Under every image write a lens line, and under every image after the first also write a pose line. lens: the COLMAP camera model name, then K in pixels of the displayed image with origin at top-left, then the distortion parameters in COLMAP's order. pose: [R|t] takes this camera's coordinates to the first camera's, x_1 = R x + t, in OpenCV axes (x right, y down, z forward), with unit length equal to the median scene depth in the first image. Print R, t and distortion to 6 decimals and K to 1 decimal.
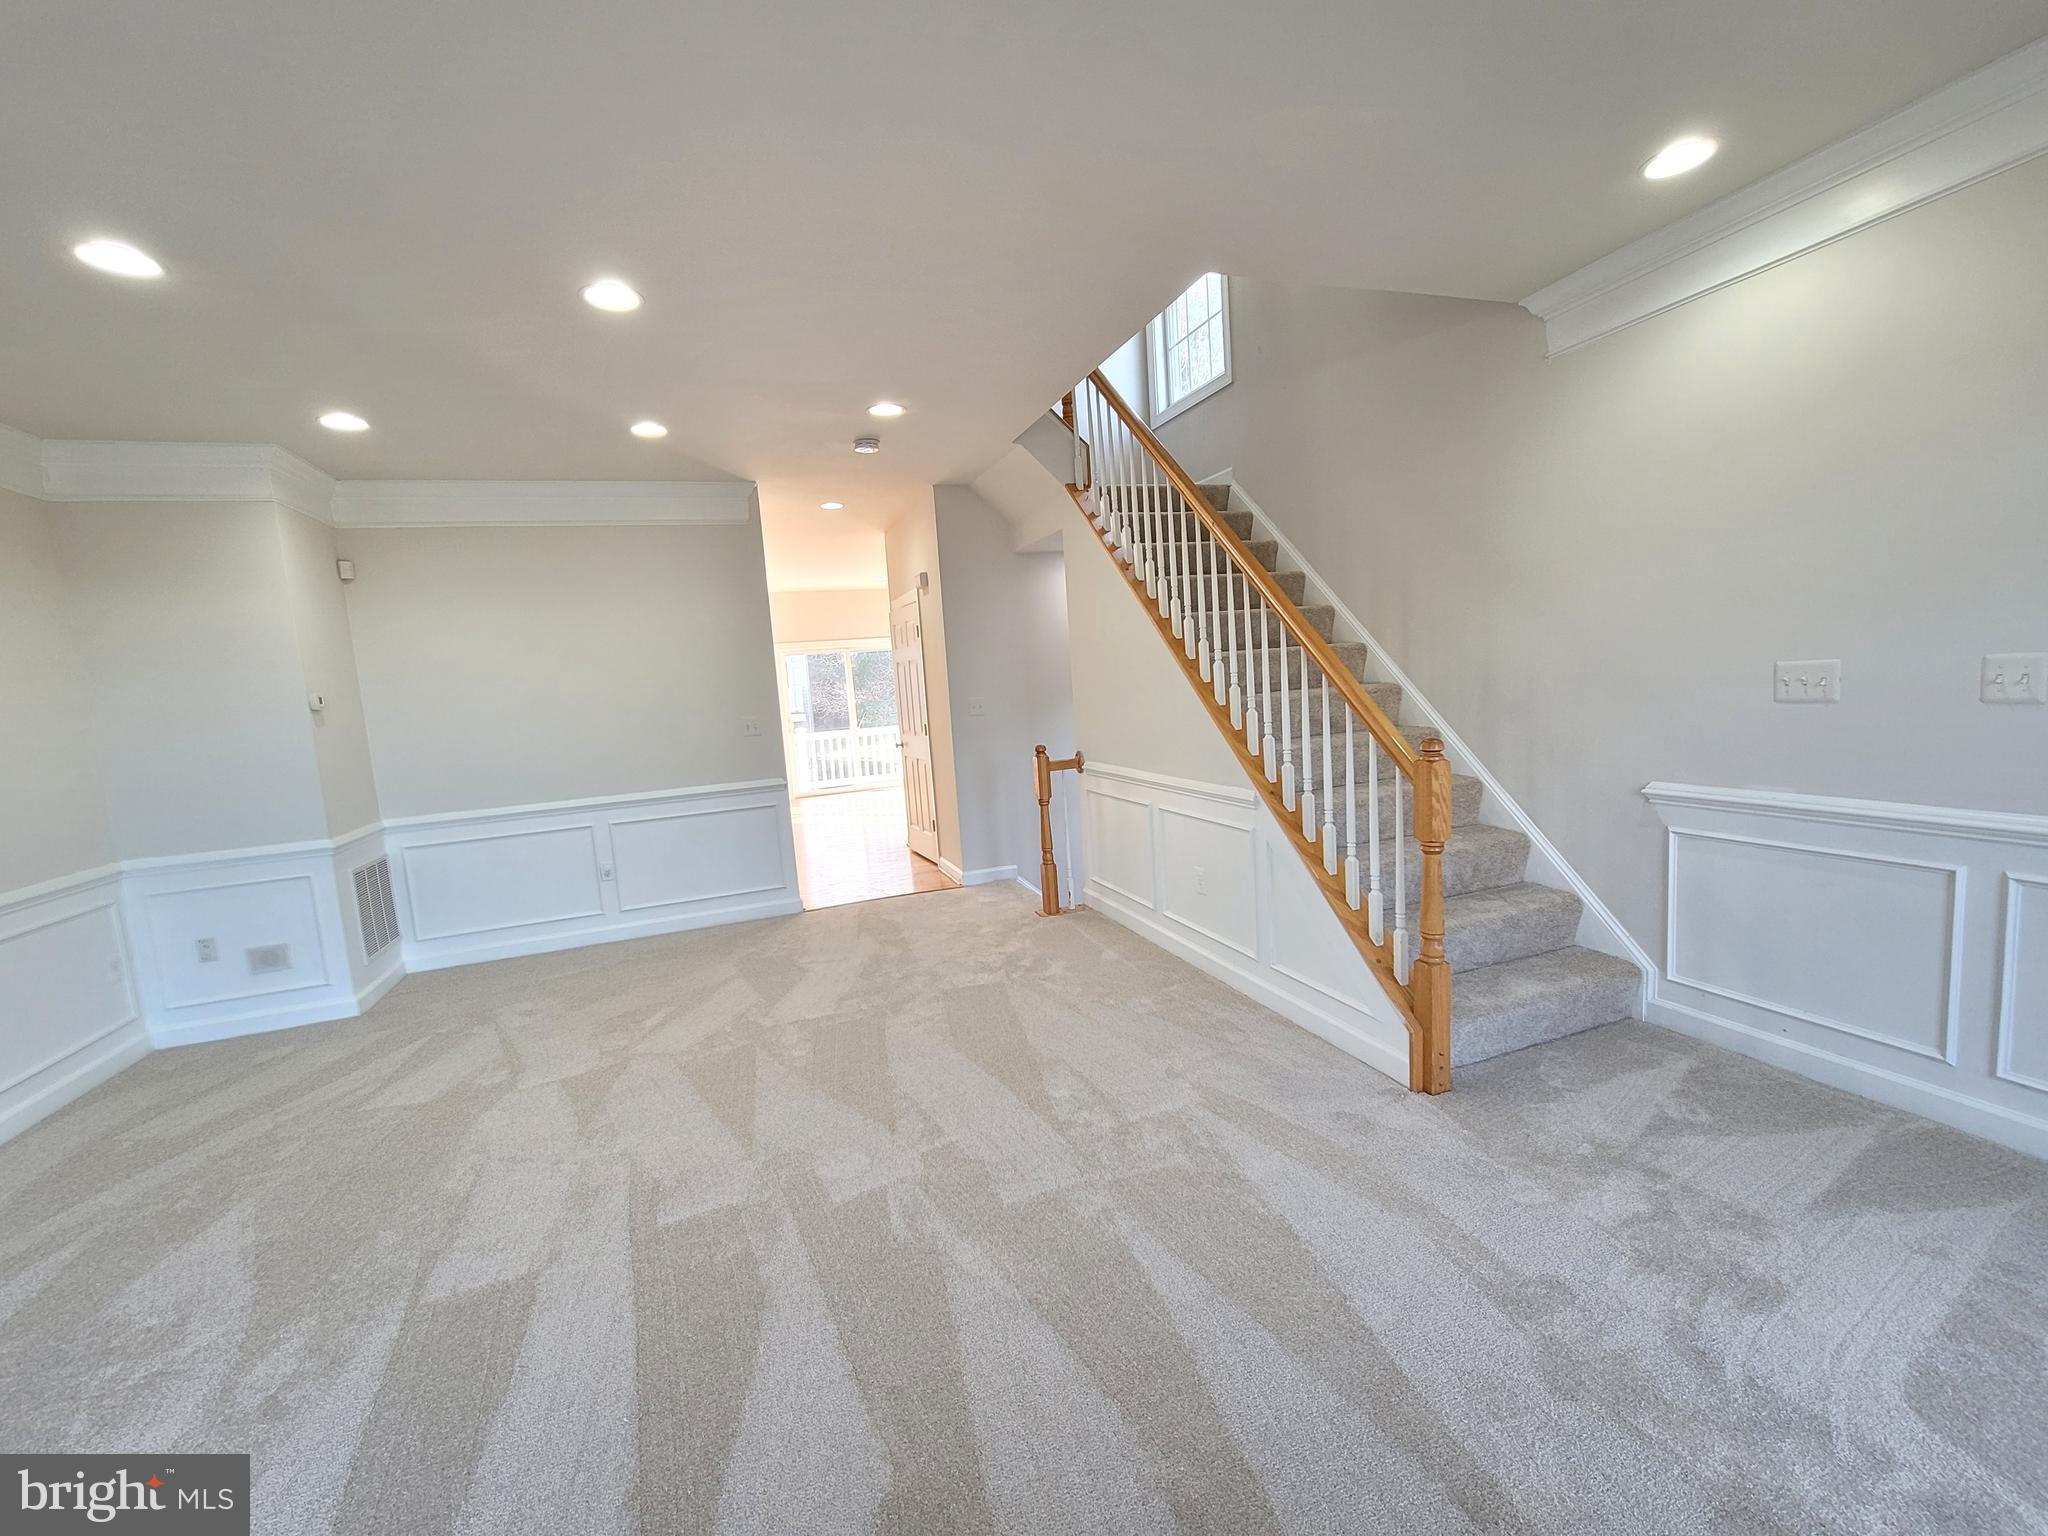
lens RADIAL K [[821.1, 0, 1024.0], [0, 821.1, 768.0], [0, 0, 1]] dist [-0.009435, -0.000173]
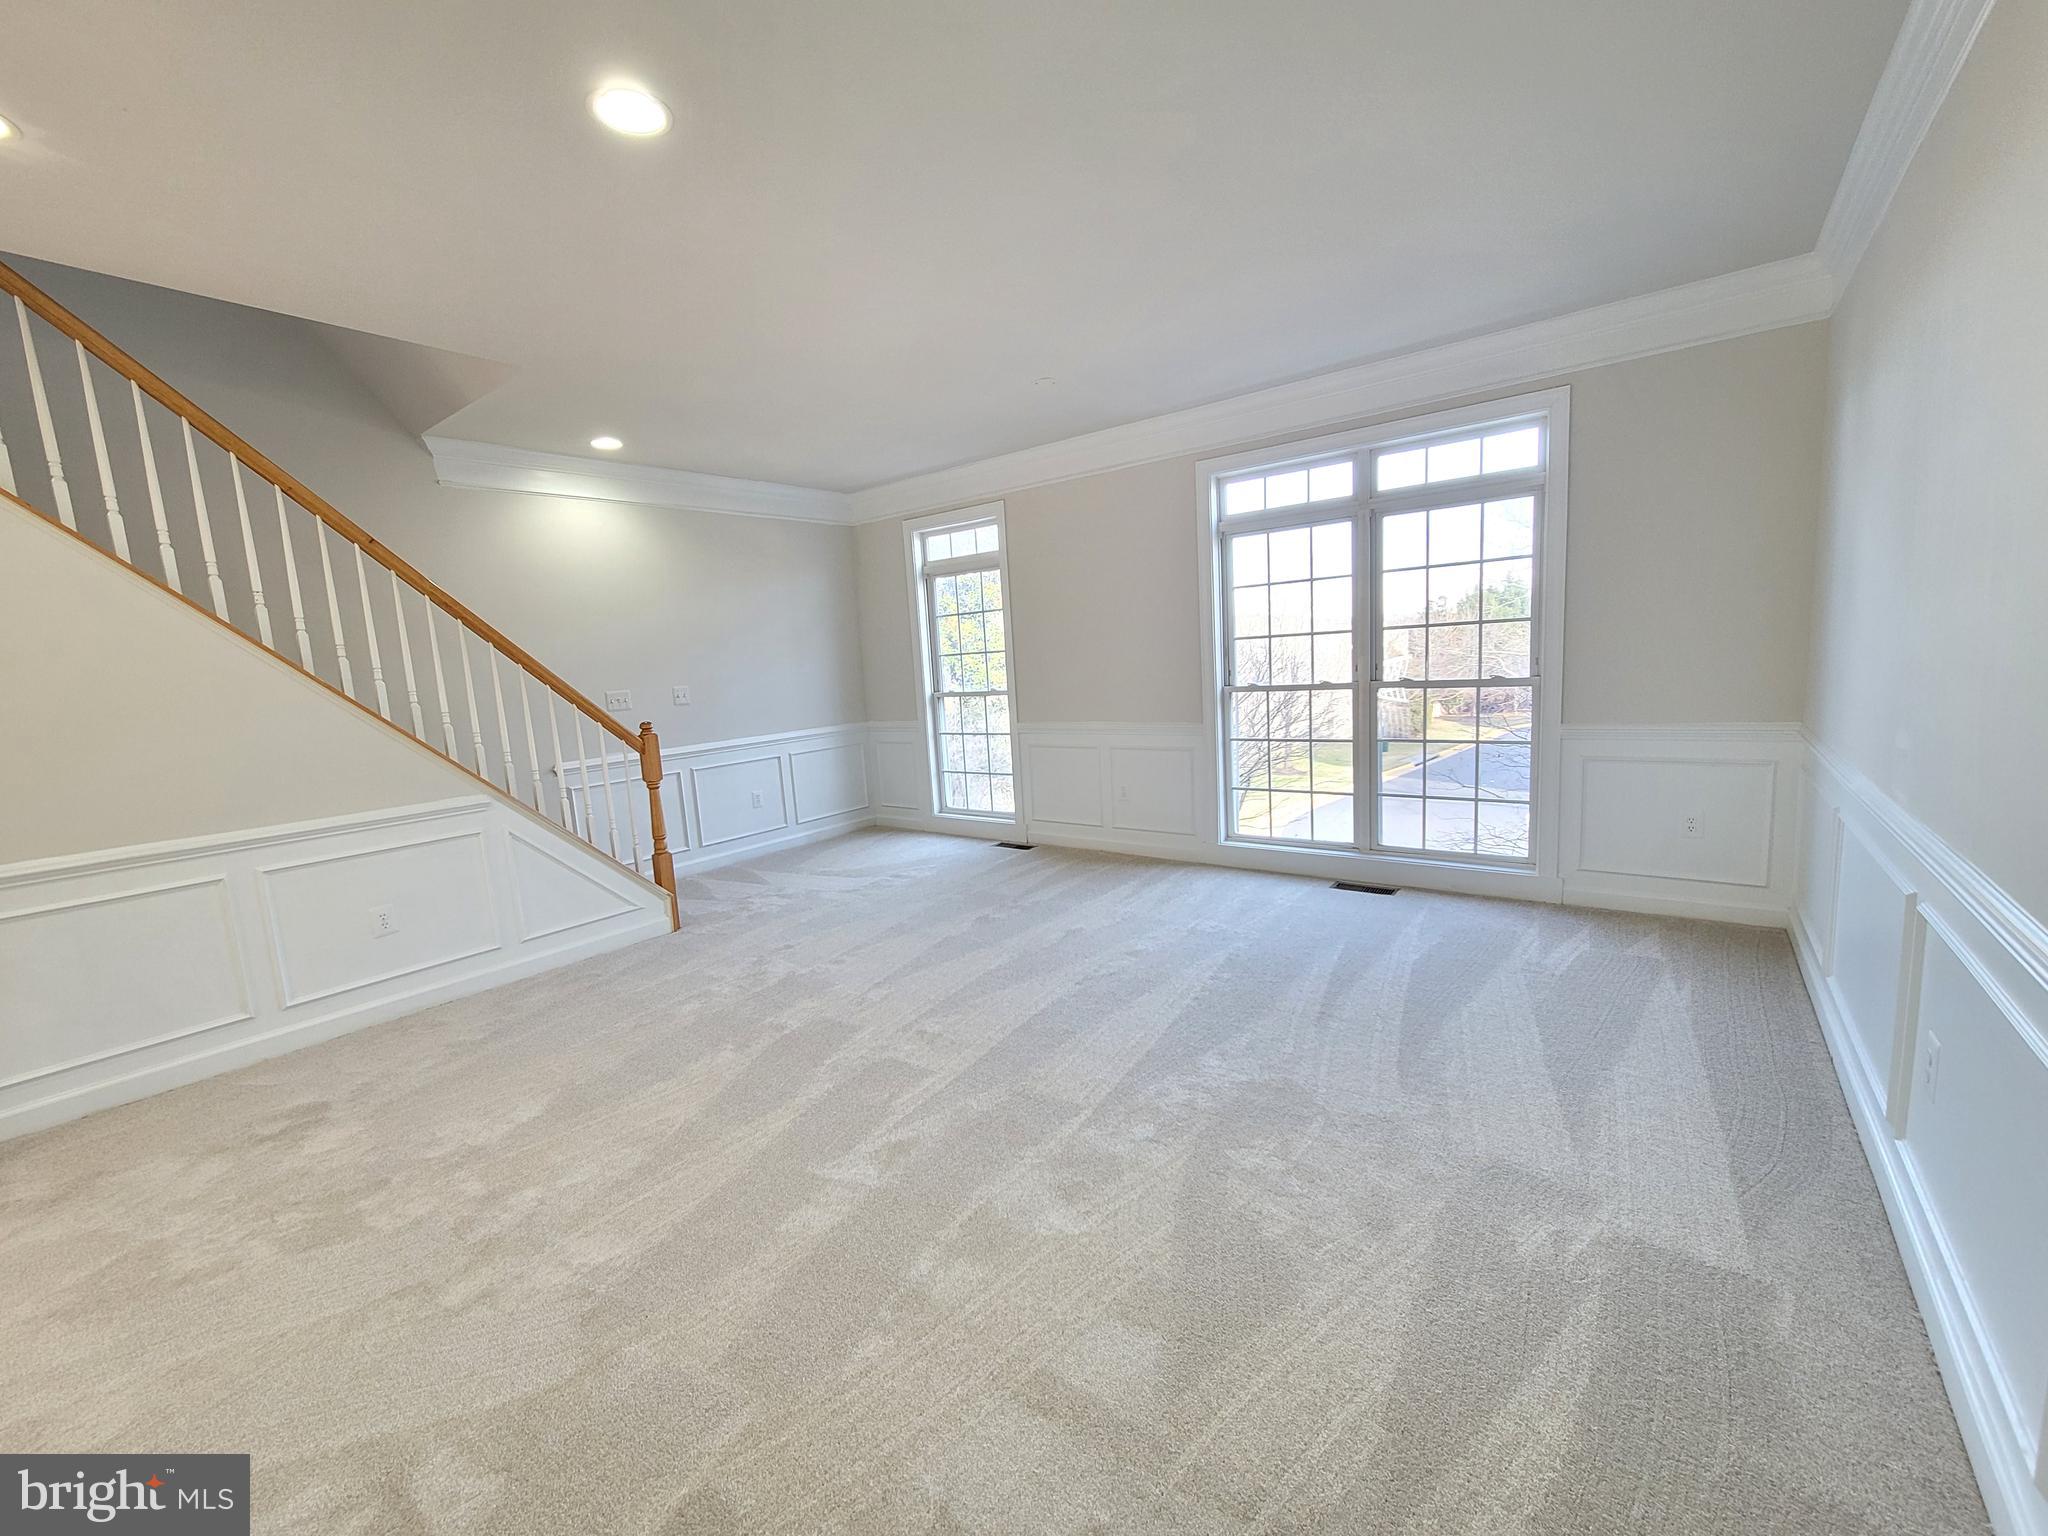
lens RADIAL K [[832.1, 0, 1024.0], [0, 832.1, 768.0], [0, 0, 1]] dist [-0.001572, -0.000327]
pose [[-0.533892, -0.010910, 0.845482, -0.931020], [0.189491, 0.972940, 0.132212, -0.013991], [-0.824047, 0.230798, -0.517377, 0.845381]]
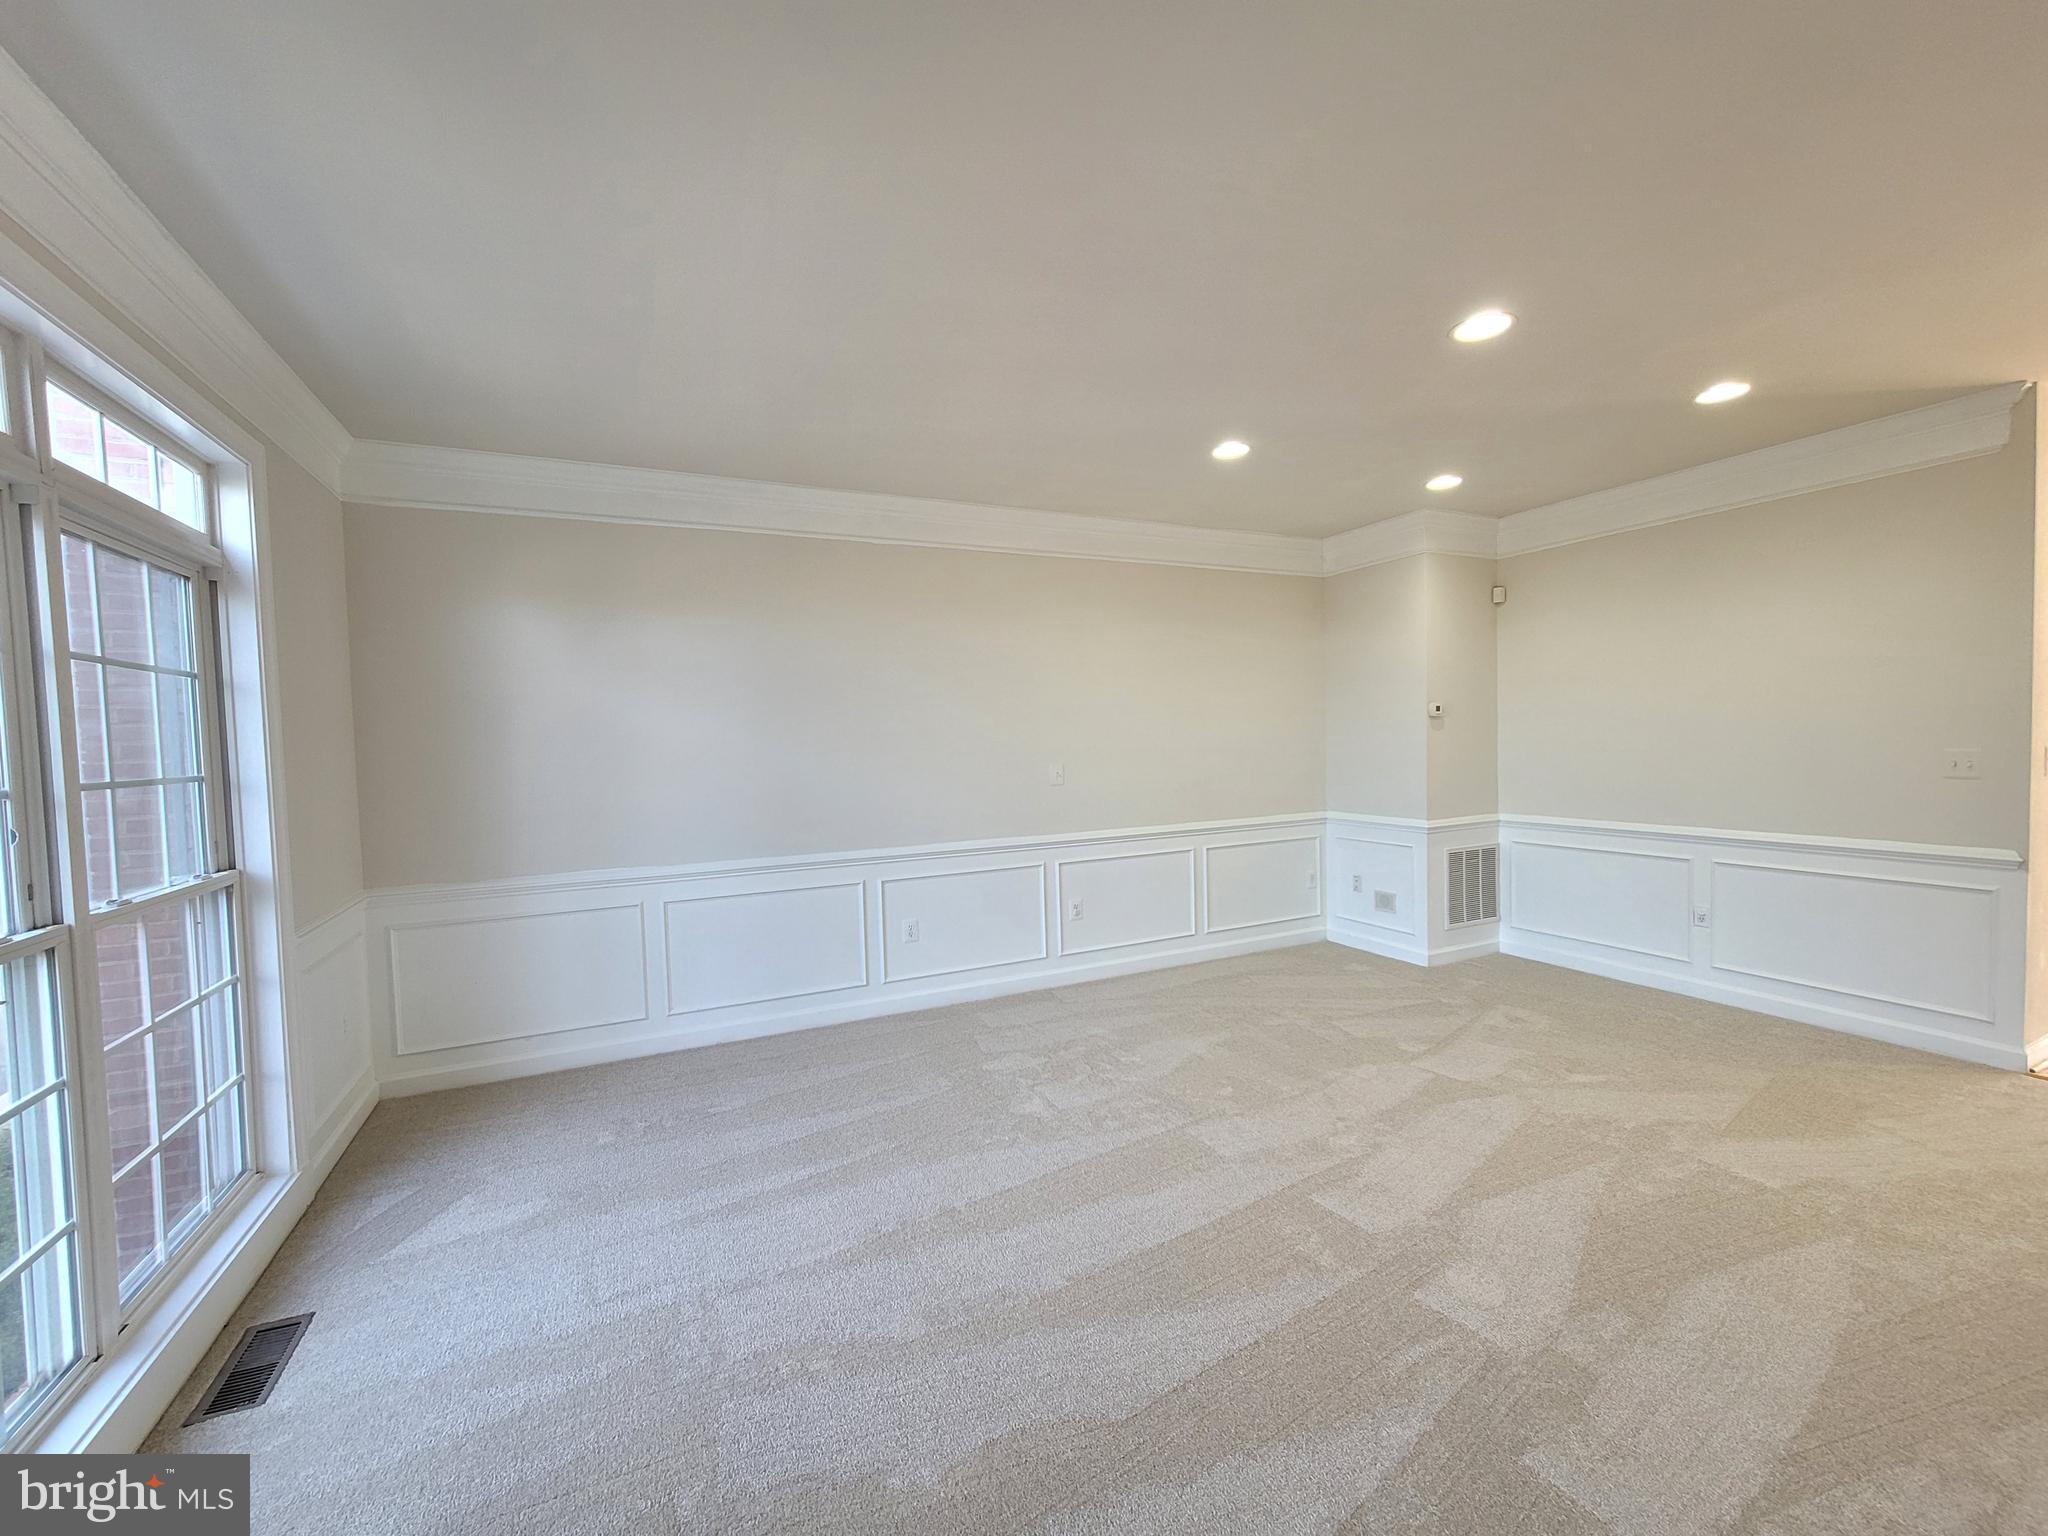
lens RADIAL K [[832.1, 0, 1024.0], [0, 832.1, 768.0], [0, 0, 1]] dist [-0.001572, -0.000327]
pose [[0.102842, 0.104164, -0.989229, 0.348832], [-0.089618, 0.991428, 0.095079, -0.060798], [0.990652, 0.078874, 0.111295, 0.257679]]
